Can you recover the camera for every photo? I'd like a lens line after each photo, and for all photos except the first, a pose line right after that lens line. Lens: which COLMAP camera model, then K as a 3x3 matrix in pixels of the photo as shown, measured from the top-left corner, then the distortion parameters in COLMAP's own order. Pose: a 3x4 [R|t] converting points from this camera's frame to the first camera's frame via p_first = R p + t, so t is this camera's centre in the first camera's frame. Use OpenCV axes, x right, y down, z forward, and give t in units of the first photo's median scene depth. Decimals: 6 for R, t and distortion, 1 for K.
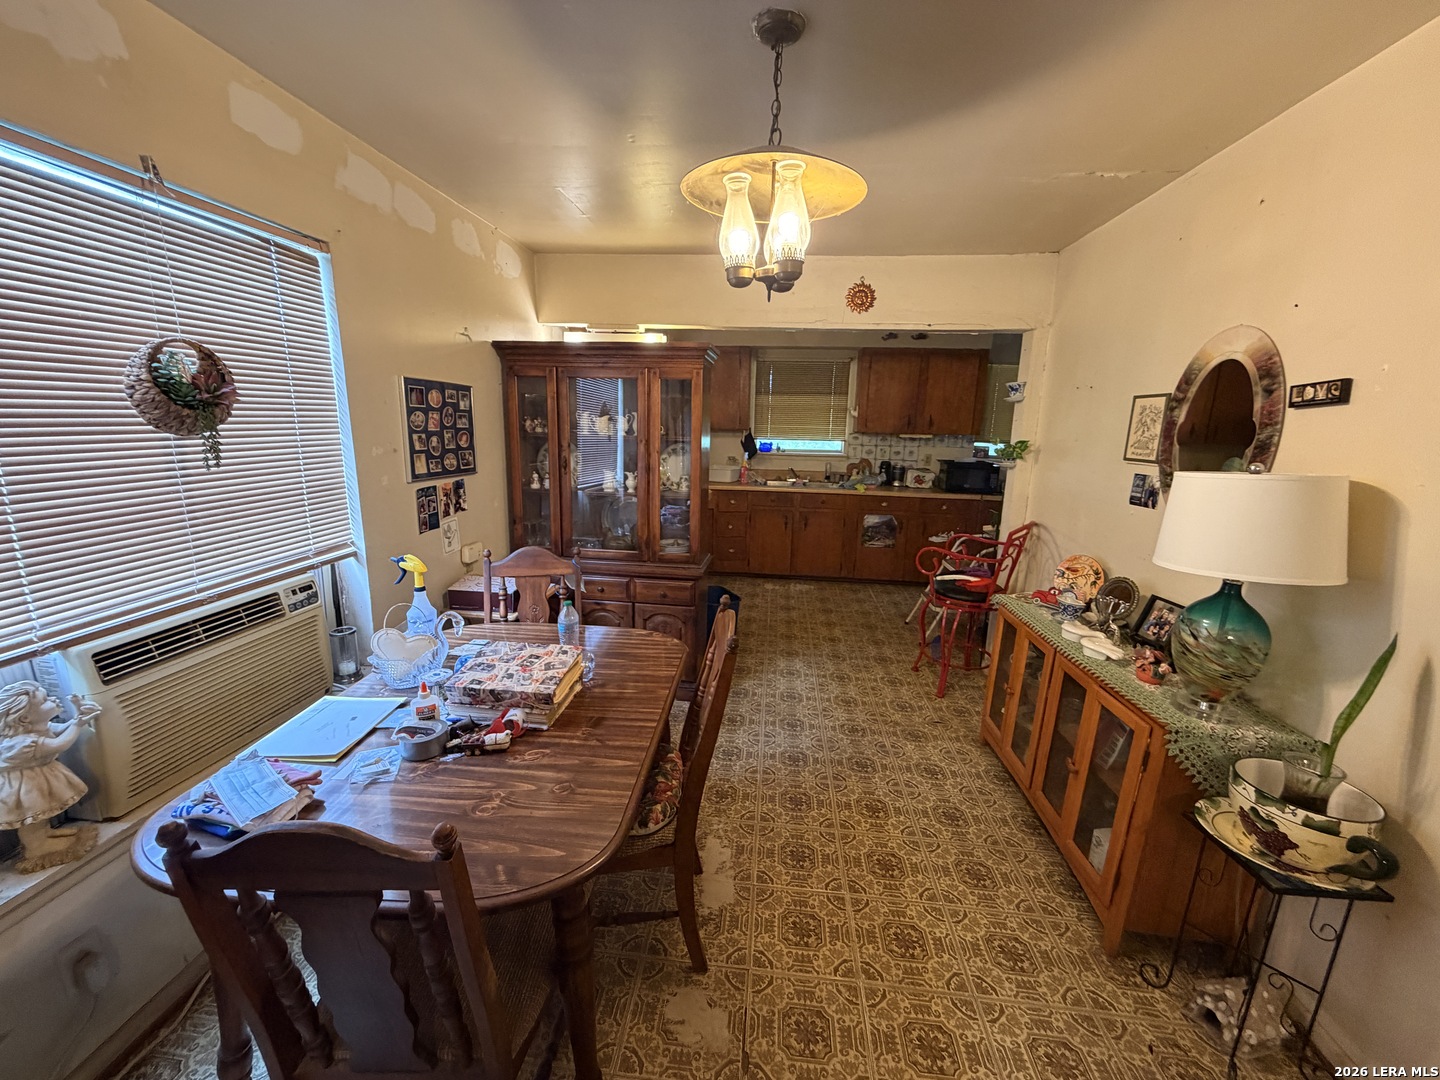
lens RADIAL K [[578.4, 0, 720.1], [0, 578.4, 541.2], [0, 0, 1]] dist [-0.002808, -0.000055]
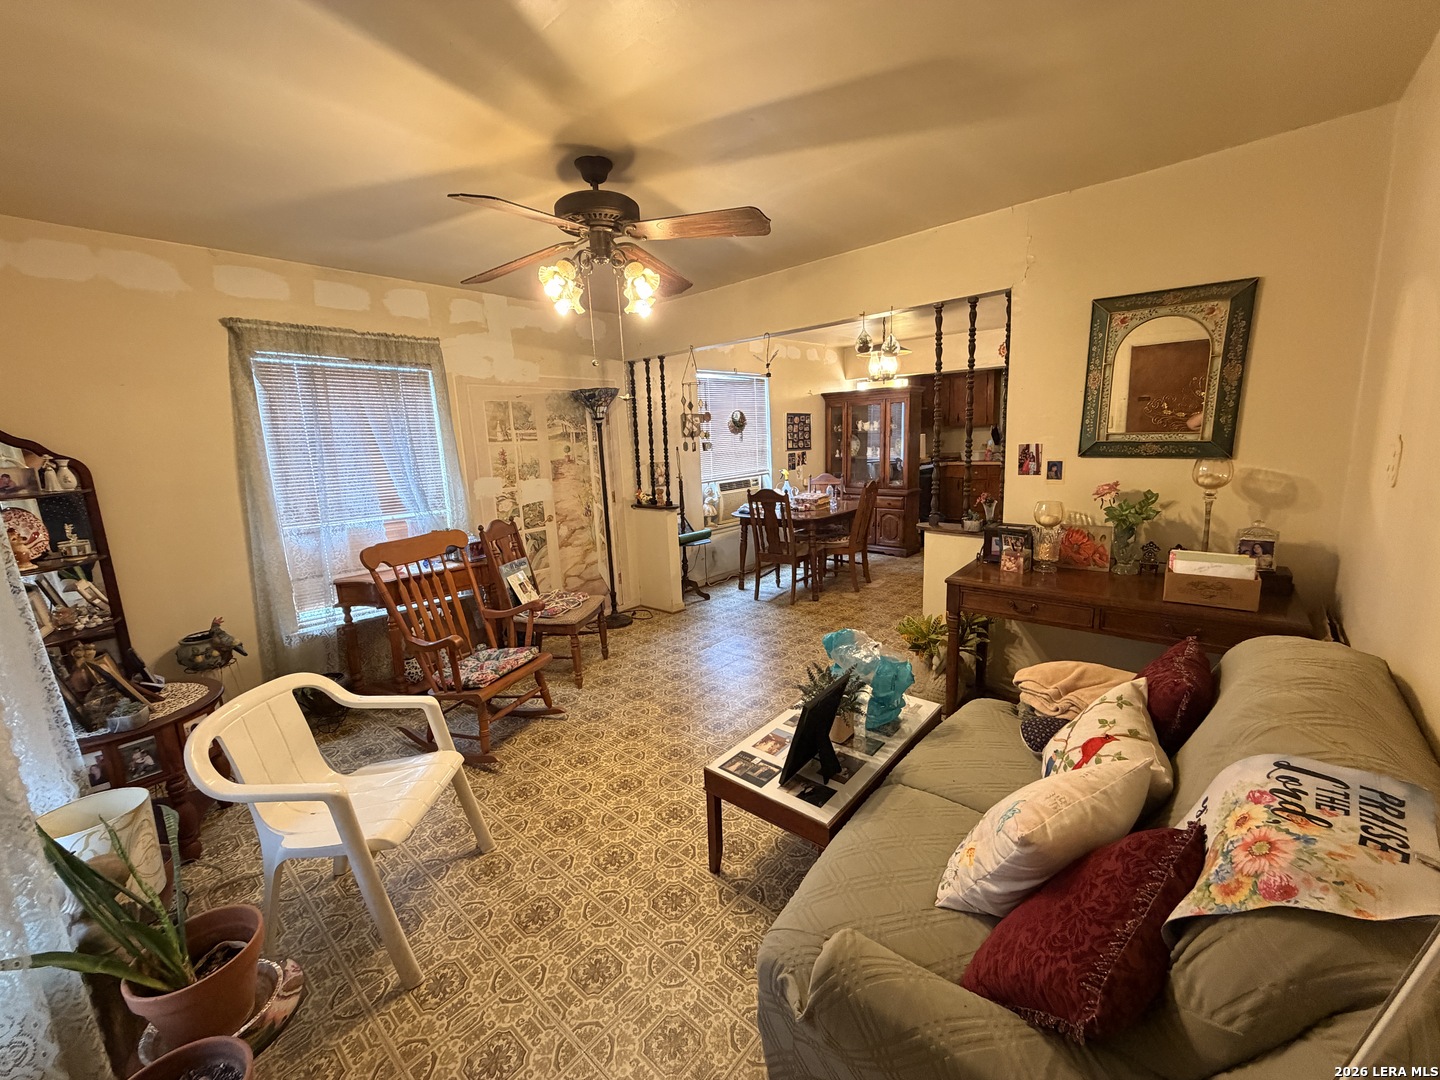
lens RADIAL K [[578.4, 0, 714.5], [0, 578.4, 541.0], [0, 0, 1]] dist [-0.002808, -0.000055]
pose [[0.812599, 0.047354, -0.580896, 0.719330], [-0.058834, 0.998267, -0.000923, 0.311082], [0.579846, 0.034926, 0.813977, -1.272817]]
